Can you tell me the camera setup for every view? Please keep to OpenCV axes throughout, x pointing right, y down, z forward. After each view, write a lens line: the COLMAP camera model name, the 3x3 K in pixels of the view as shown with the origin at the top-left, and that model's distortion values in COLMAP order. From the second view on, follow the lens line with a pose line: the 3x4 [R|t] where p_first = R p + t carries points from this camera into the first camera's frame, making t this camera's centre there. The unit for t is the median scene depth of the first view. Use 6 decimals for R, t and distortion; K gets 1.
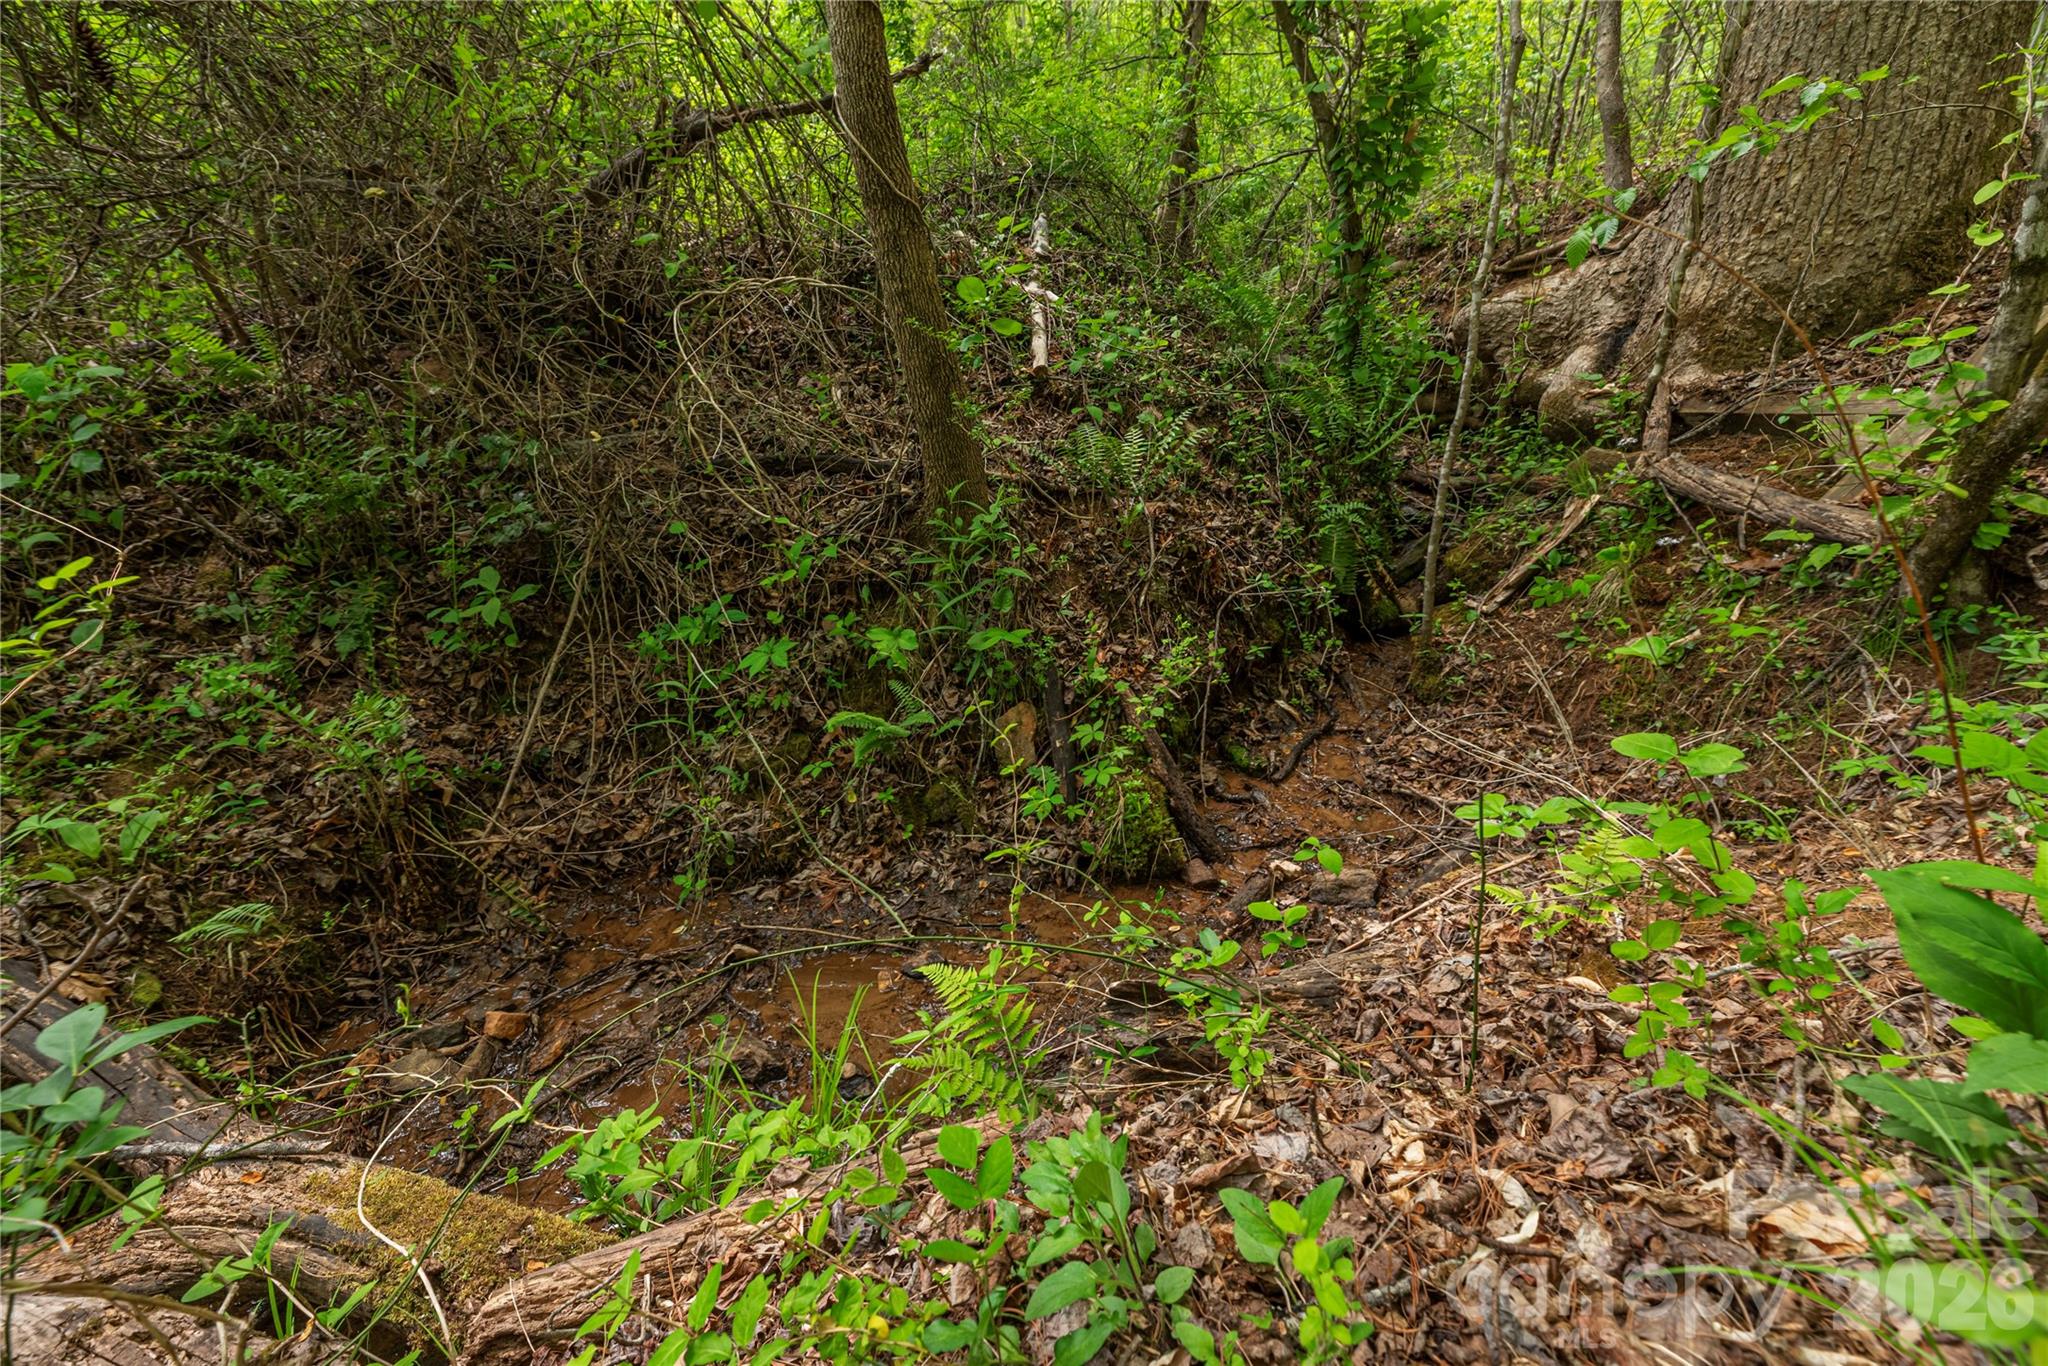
lens RADIAL K [[846.9, 0, 1031.3], [0, 846.9, 679.2], [0, 0, 1]] dist [0.002393, 0.000845]
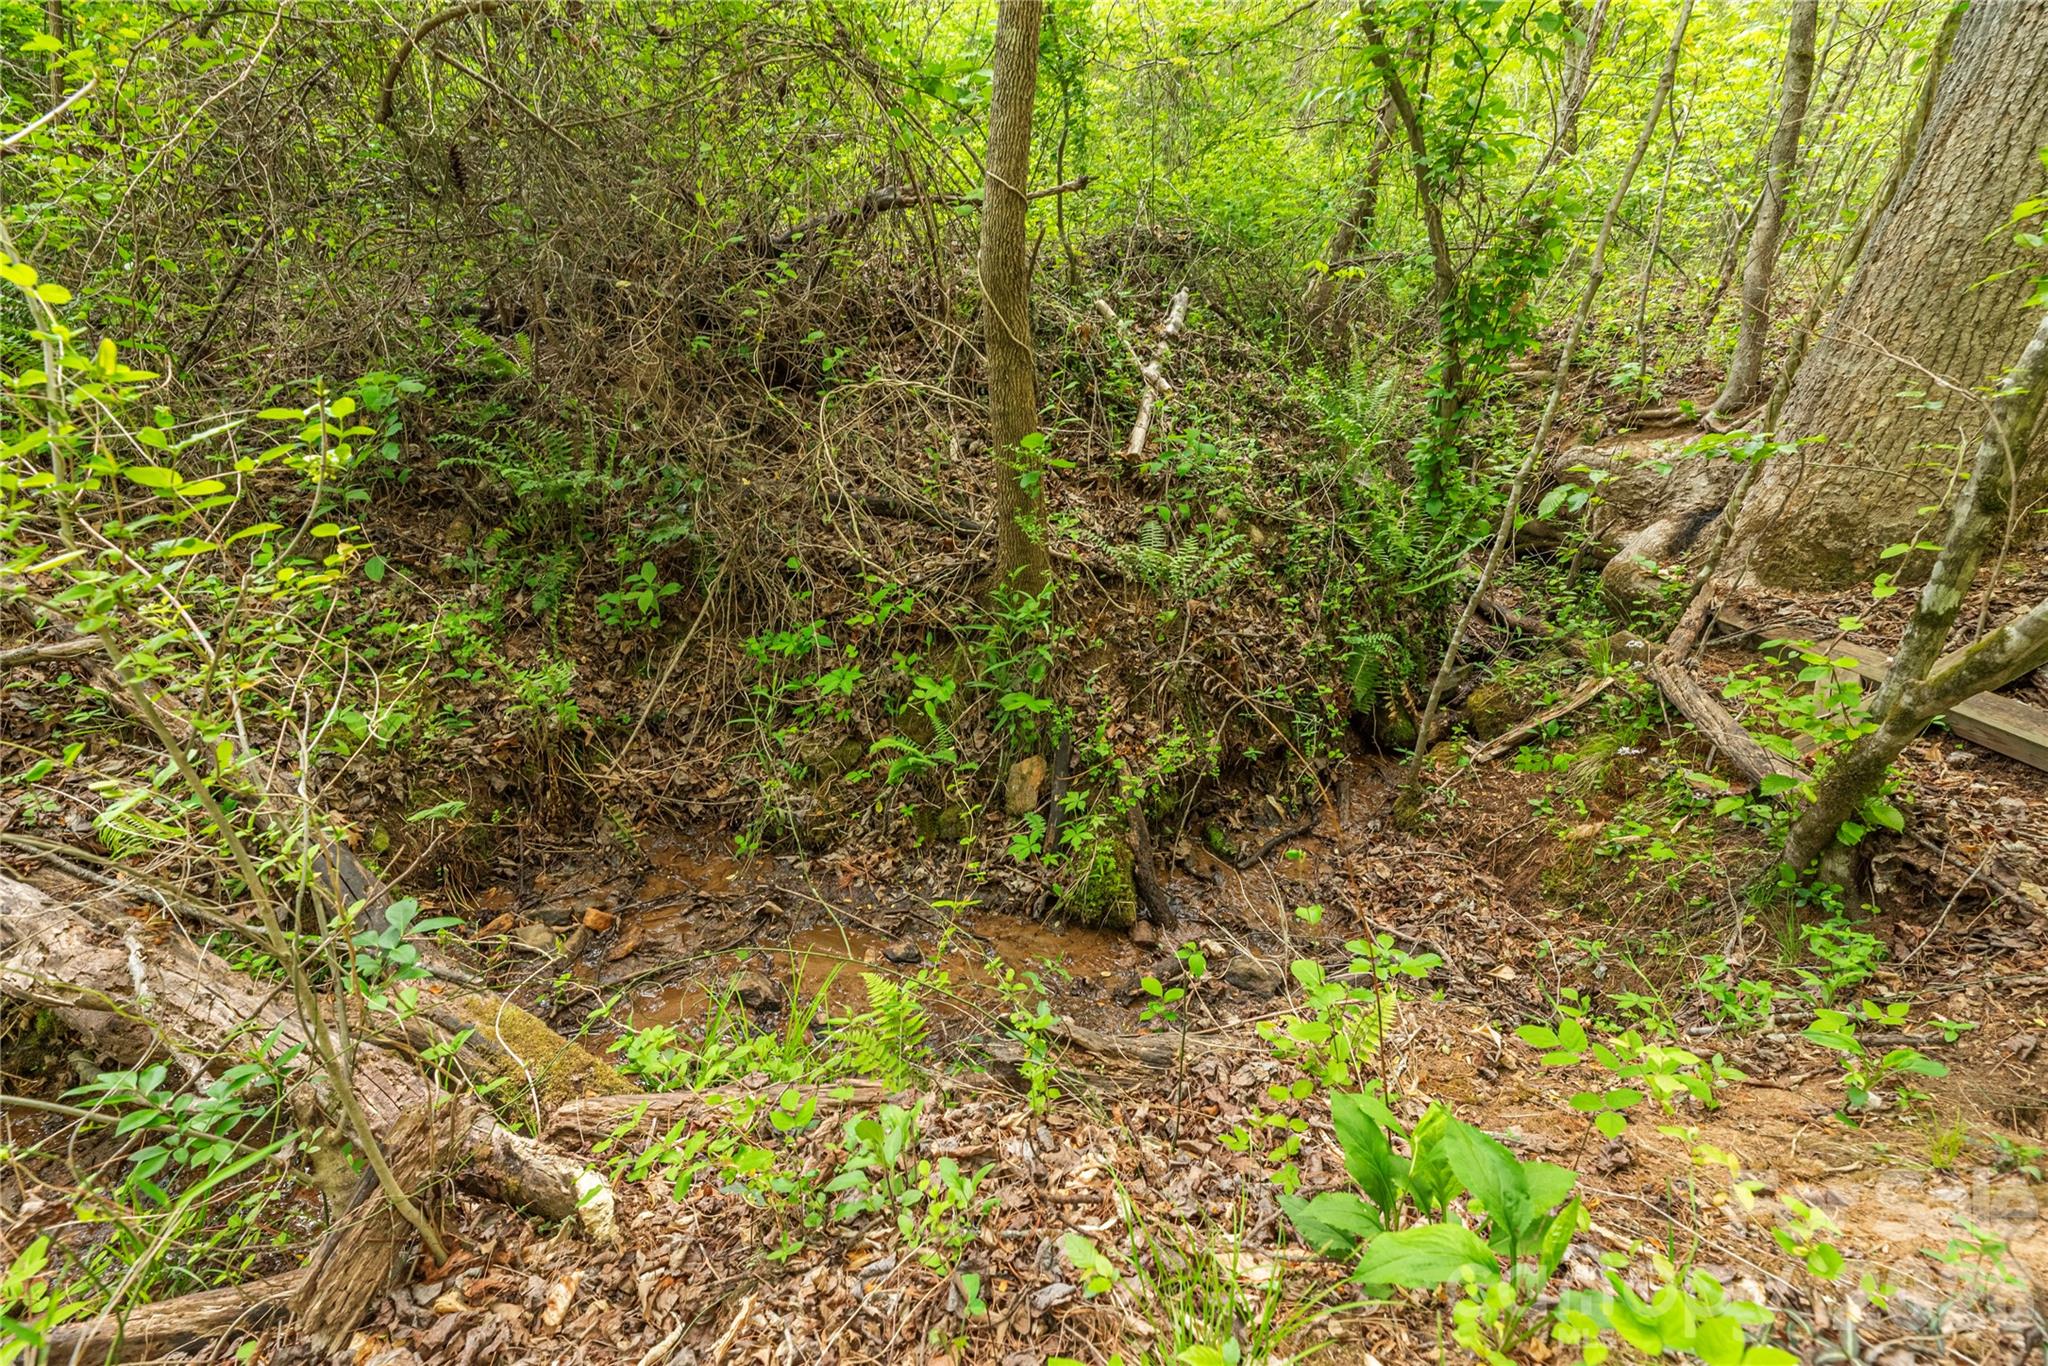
lens RADIAL K [[846.9, 0, 1019.9], [0, 846.9, 684.9], [0, 0, 1]] dist [0.002393, 0.000845]
pose [[0.968985, 0.213894, -0.123764, 0.101290], [-0.209266, 0.976610, 0.049407, -0.136210], [0.131437, -0.021975, 0.991081, -0.203061]]
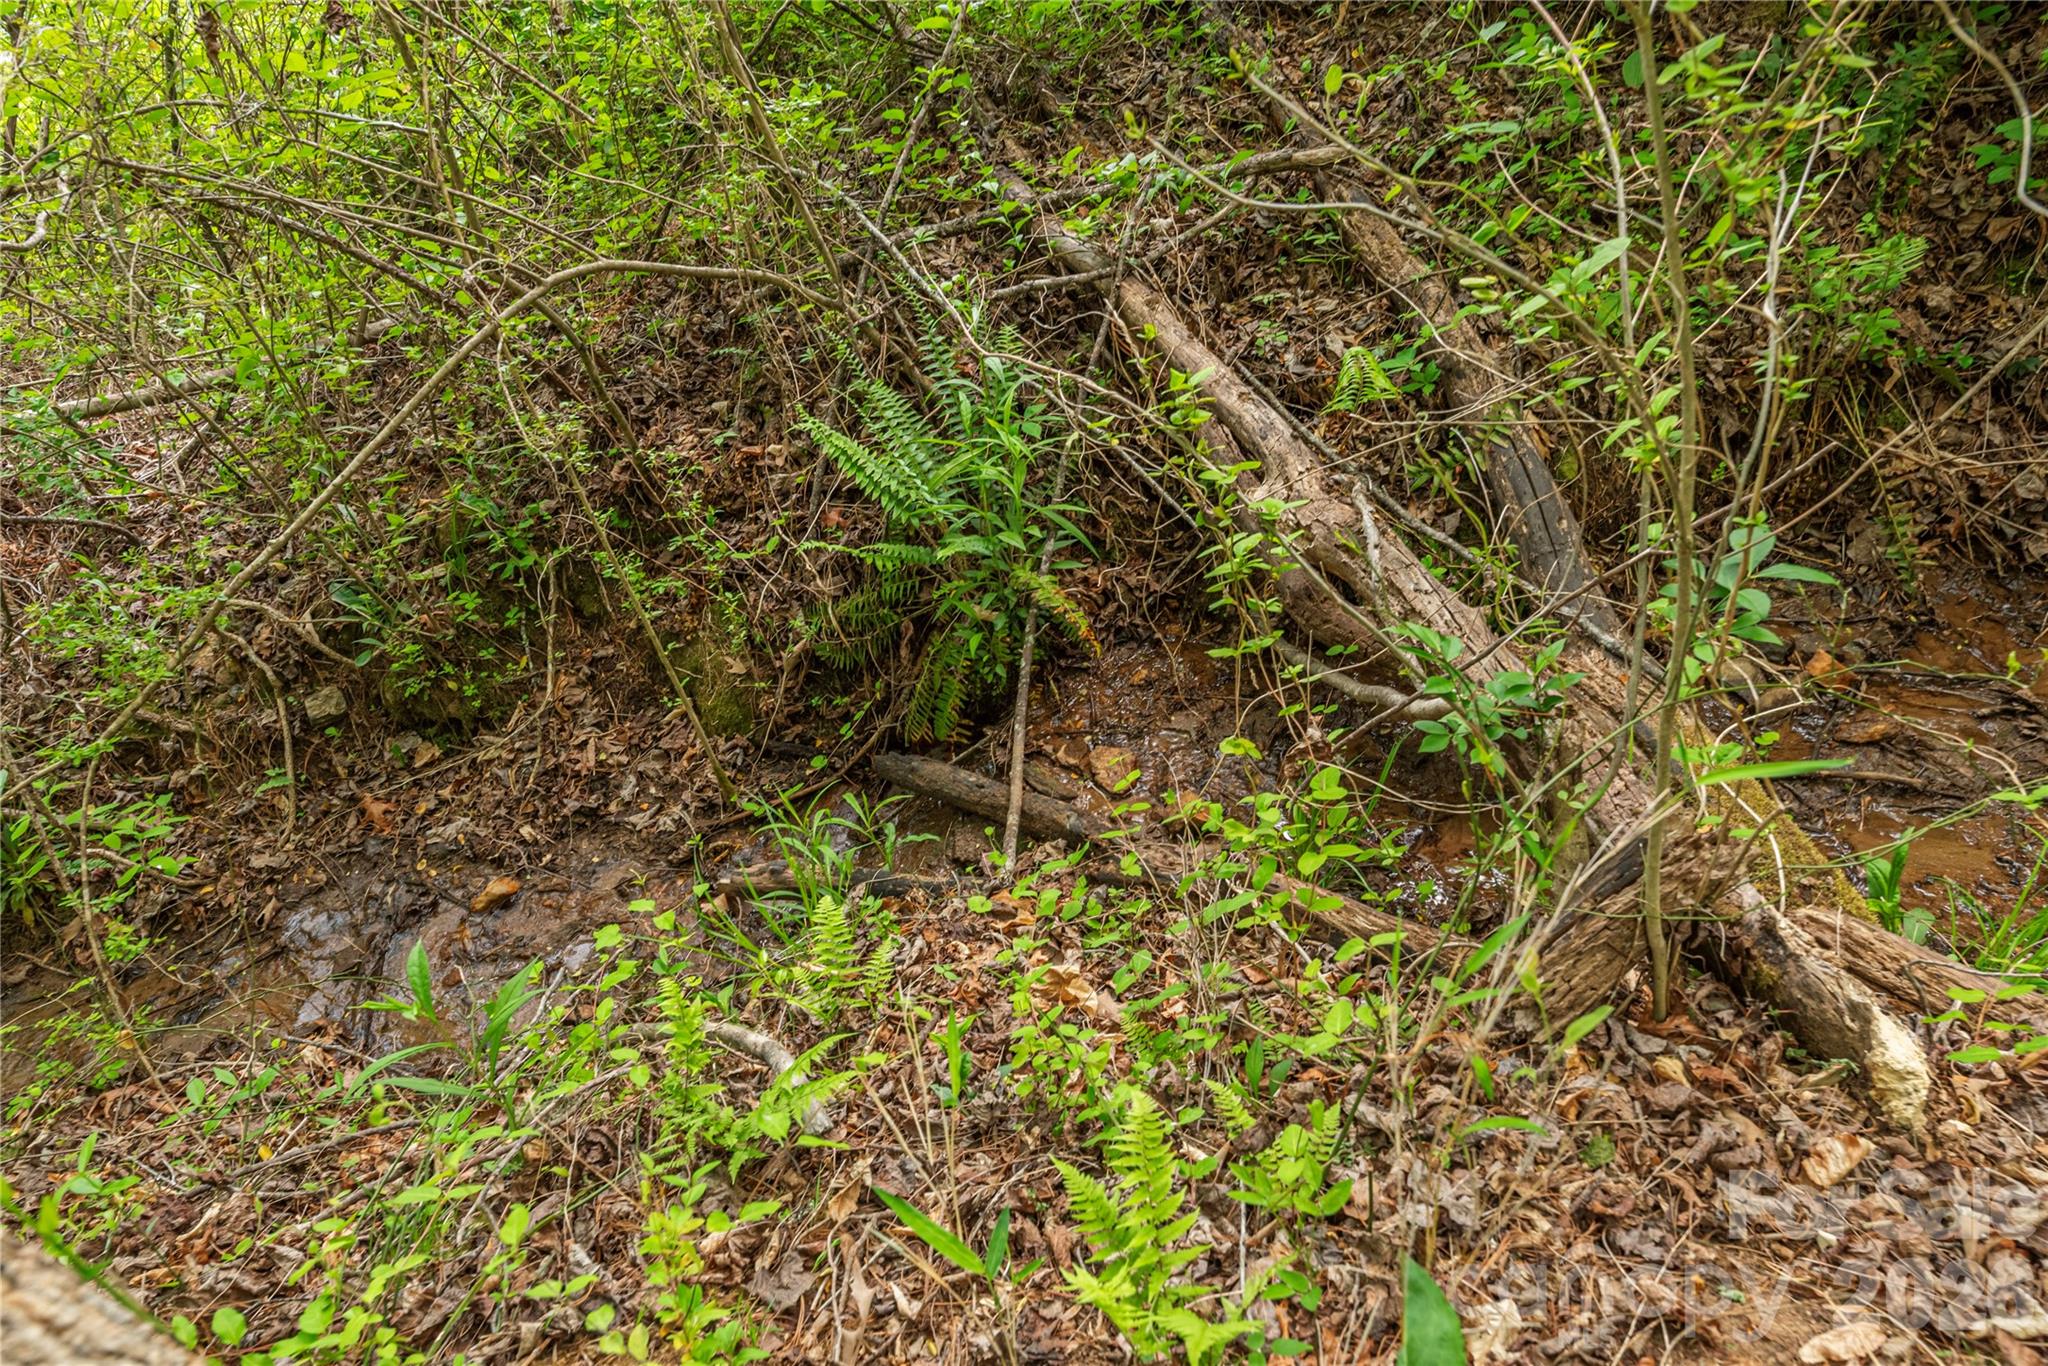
lens RADIAL K [[1314.4, 0, 1025.5], [0, 1314.4, 684.3], [0, 0, 1]] dist [0.000323, 0.002341]
pose [[0.437757, 0.544817, -0.715223, -0.017130], [-0.229388, 0.836845, 0.497064, -0.042457], [0.869339, -0.053530, 0.491309, -0.274803]]
